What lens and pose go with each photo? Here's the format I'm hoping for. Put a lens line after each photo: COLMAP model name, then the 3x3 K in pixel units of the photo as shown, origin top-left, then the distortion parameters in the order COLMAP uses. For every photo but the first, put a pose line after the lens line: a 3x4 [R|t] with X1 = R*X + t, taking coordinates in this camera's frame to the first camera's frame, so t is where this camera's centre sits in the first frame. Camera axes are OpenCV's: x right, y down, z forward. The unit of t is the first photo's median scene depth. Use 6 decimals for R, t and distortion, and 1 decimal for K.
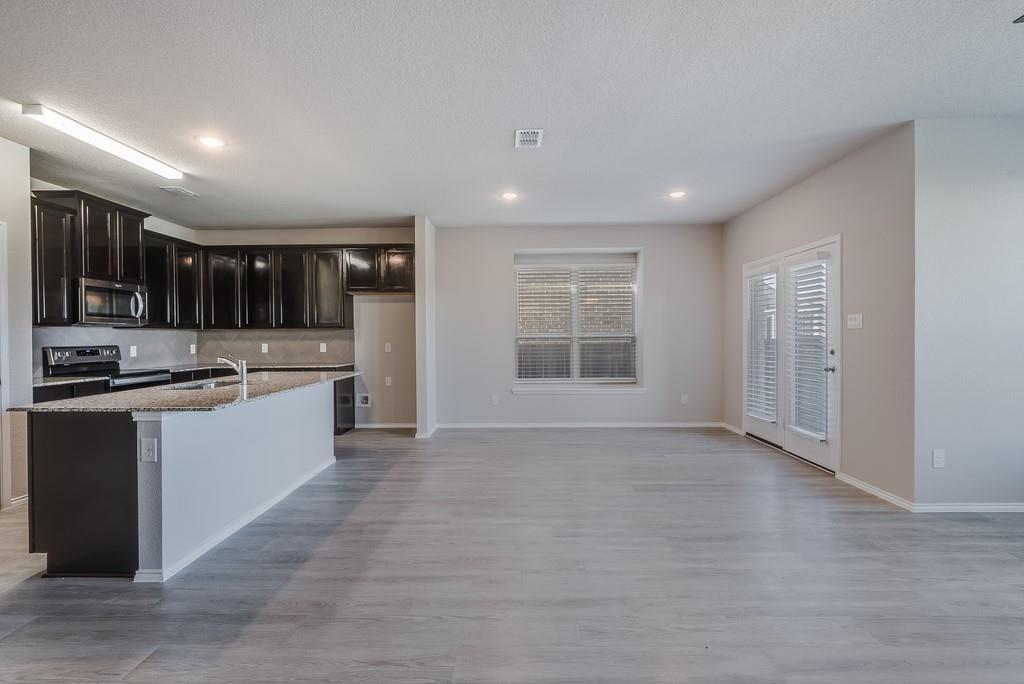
lens RADIAL K [[464.1, 0, 512.0], [0, 464.1, 342.0], [0, 0, 1]] dist [-0.002352, 0.000473]
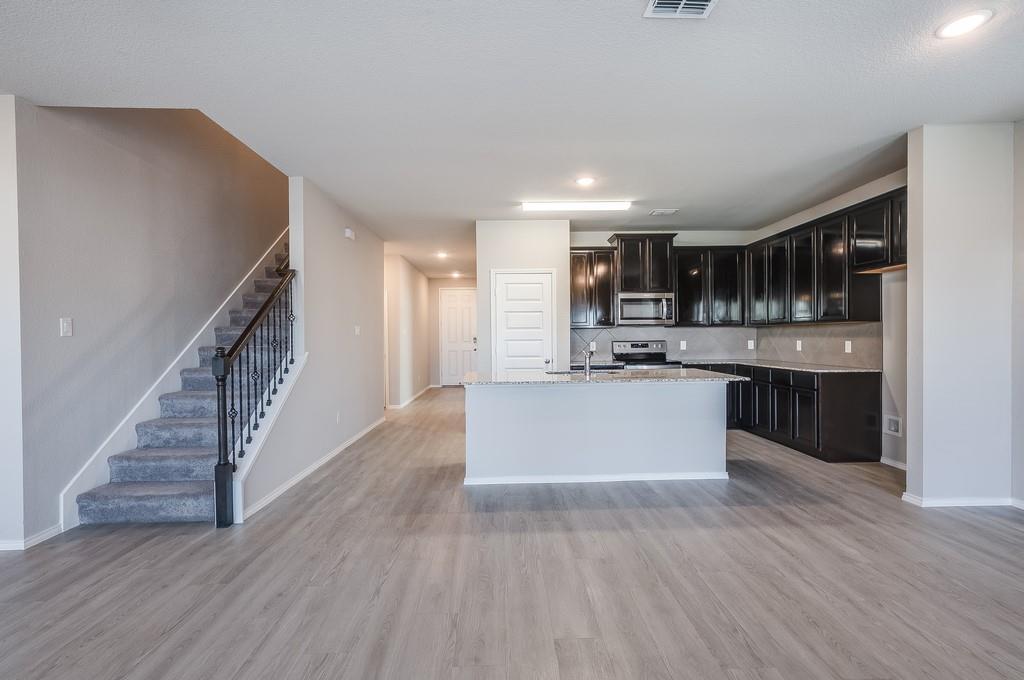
lens RADIAL K [[464.1, 0, 512.0], [0, 464.1, 340.0], [0, 0, 1]] dist [-0.002352, 0.000473]
pose [[0.045039, 0.013904, -0.998888, 0.441154], [-0.002201, 0.999902, 0.013819, -0.011527], [0.998983, 0.001576, 0.045065, 0.534158]]
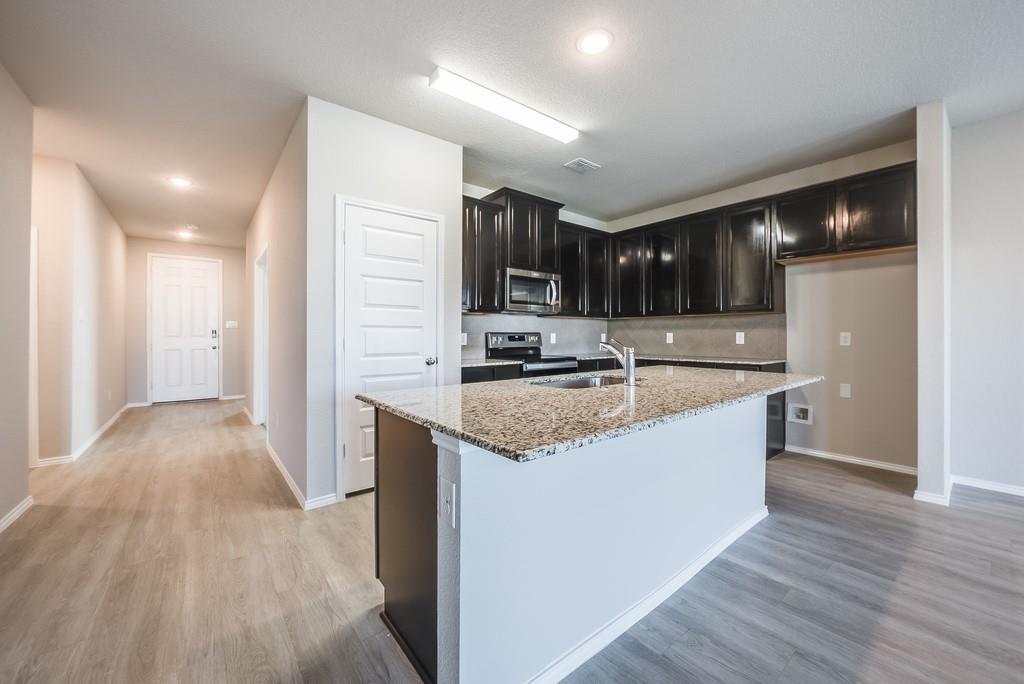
lens RADIAL K [[397.3, 0, 512.8], [0, 397.3, 337.2], [0, 0, 1]] dist [-0.018868, 0.000378]
pose [[0.638624, 0.008708, -0.769469, -0.184943], [-0.011847, 0.999929, 0.001483, 0.018589], [0.769427, 0.008169, 0.638682, 0.372825]]
